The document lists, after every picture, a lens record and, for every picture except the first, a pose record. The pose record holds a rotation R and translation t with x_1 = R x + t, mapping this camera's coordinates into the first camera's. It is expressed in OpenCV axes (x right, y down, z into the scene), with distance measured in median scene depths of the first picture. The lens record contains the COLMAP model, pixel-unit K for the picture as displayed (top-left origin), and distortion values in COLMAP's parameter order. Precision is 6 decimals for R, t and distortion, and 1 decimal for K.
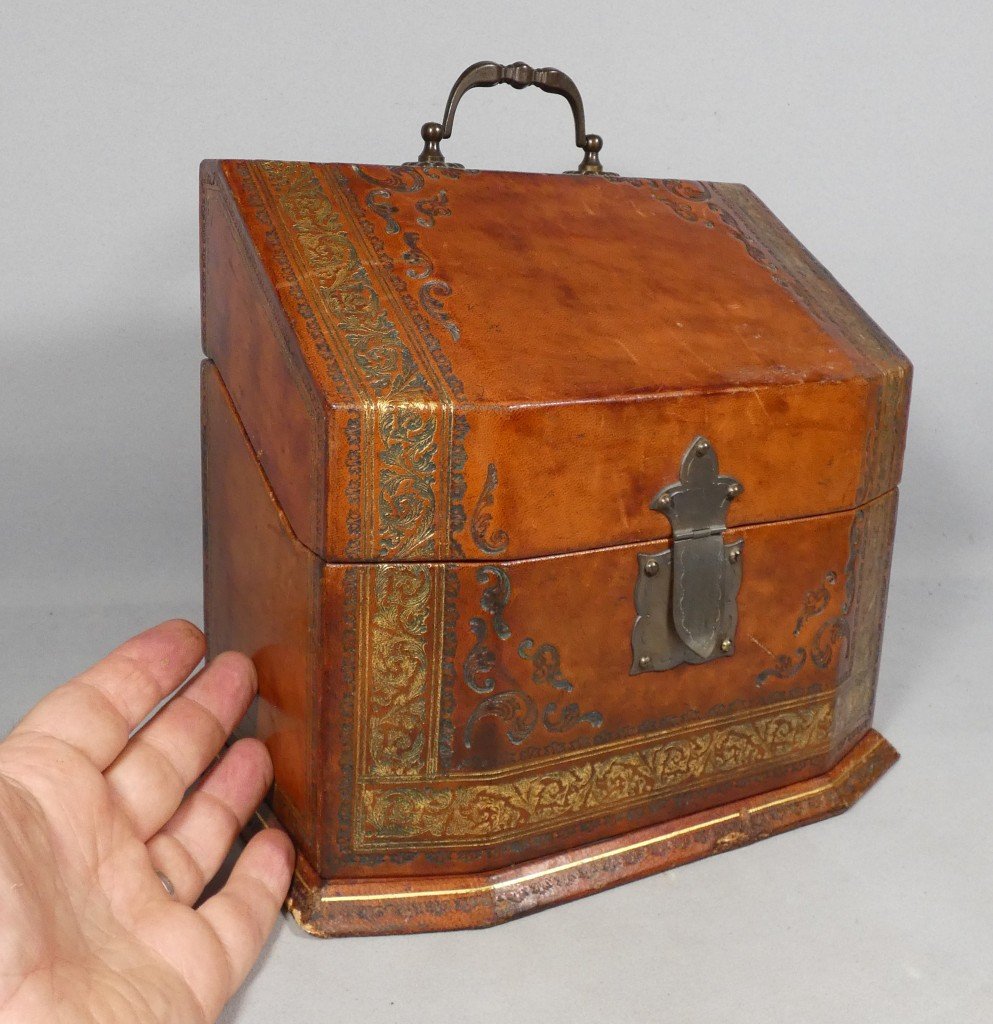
lens RADIAL K [[1132.9, 0, 456.4], [0, 1132.9, 433.5], [0, 0, 1]] dist [-0.020055, 0.023180]
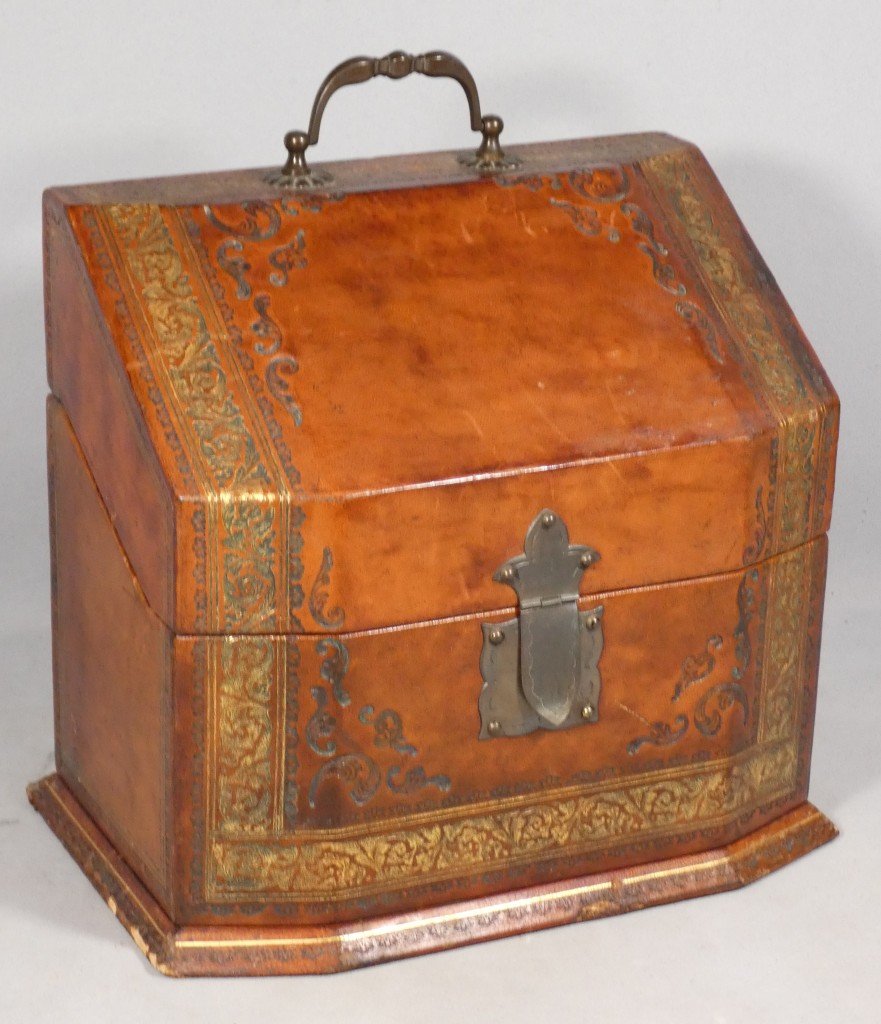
lens RADIAL K [[2734.8, 0, 326.4], [0, 2734.8, 498.9], [0, 0, 1]] dist [0.956946, -20.299616]
pose [[0.996135, 0.009993, -0.087259, 0.235573], [0.002528, 0.989833, 0.142211, -0.357086], [0.087793, -0.141882, 0.985983, -1.434673]]
